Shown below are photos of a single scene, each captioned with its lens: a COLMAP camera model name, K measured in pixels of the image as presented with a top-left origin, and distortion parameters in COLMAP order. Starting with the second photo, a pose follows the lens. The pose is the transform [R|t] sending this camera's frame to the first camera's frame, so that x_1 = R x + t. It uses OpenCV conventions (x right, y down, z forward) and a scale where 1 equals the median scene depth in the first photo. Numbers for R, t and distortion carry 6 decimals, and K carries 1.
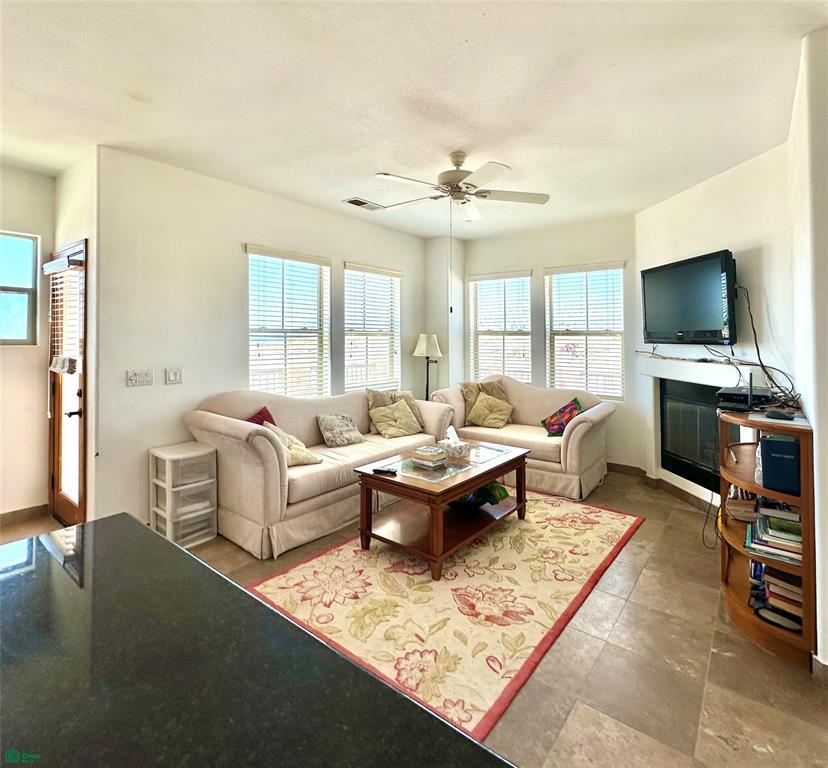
lens RADIAL K [[432.7, 0, 439.1], [0, 432.7, 337.1], [0, 0, 1]] dist [-0.001733, 0.000134]
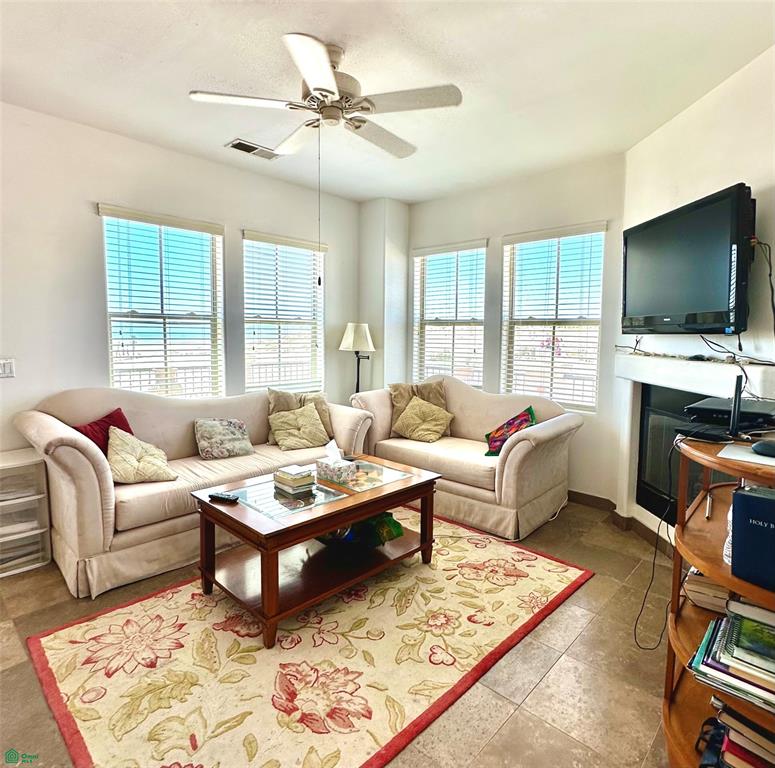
lens RADIAL K [[470.3, 0, 387.5], [0, 470.3, 384.0], [0, 0, 1]] dist [-0.000586, -0.000942]
pose [[0.993390, 0.019528, -0.113112, 0.198633], [-0.007403, 0.994270, 0.106638, 0.018285], [0.114546, -0.105096, 0.987843, 0.196747]]
